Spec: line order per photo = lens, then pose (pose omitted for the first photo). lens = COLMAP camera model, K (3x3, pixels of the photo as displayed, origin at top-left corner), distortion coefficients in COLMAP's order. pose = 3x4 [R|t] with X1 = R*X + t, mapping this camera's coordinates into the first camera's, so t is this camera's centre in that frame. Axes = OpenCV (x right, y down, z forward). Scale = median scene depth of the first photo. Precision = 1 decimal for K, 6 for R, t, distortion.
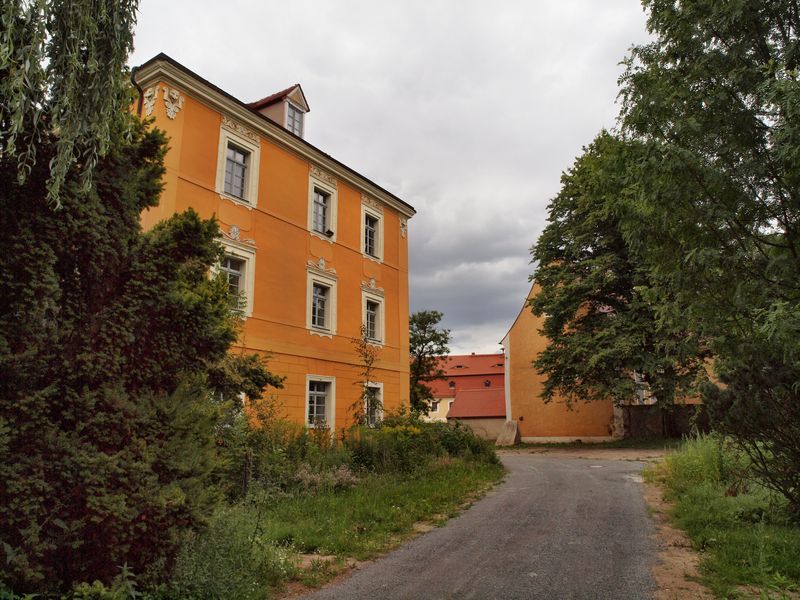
lens RADIAL K [[587.8, 0, 400.0], [0, 587.8, 300.0], [0, 0, 1]] dist [-0.100037, 0.005802]
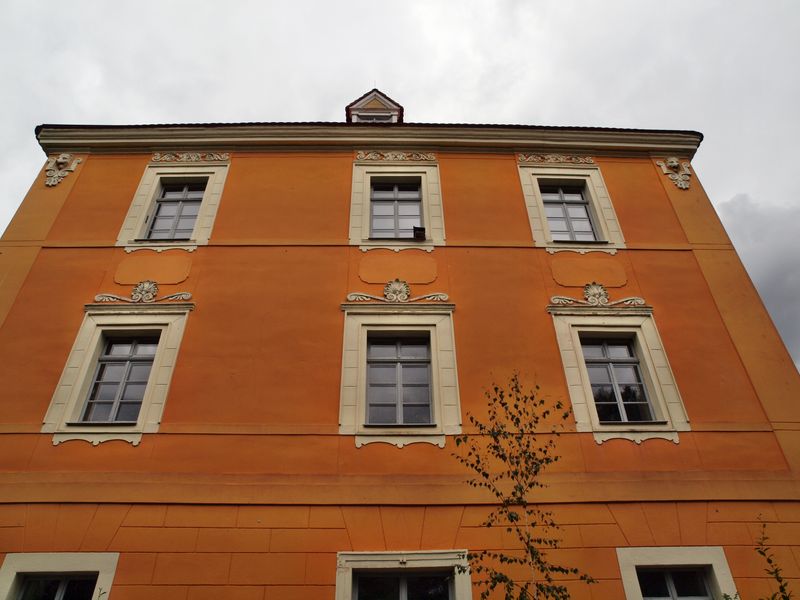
lens RADIAL K [[587.8, 0, 400.0], [0, 587.8, 300.0], [0, 0, 1]] dist [-0.100037, 0.005802]
pose [[0.518066, -0.432017, -0.738220, 0.210966], [0.184199, 0.899171, -0.396941, 0.129343], [0.835271, 0.069662, 0.545407, 0.619301]]
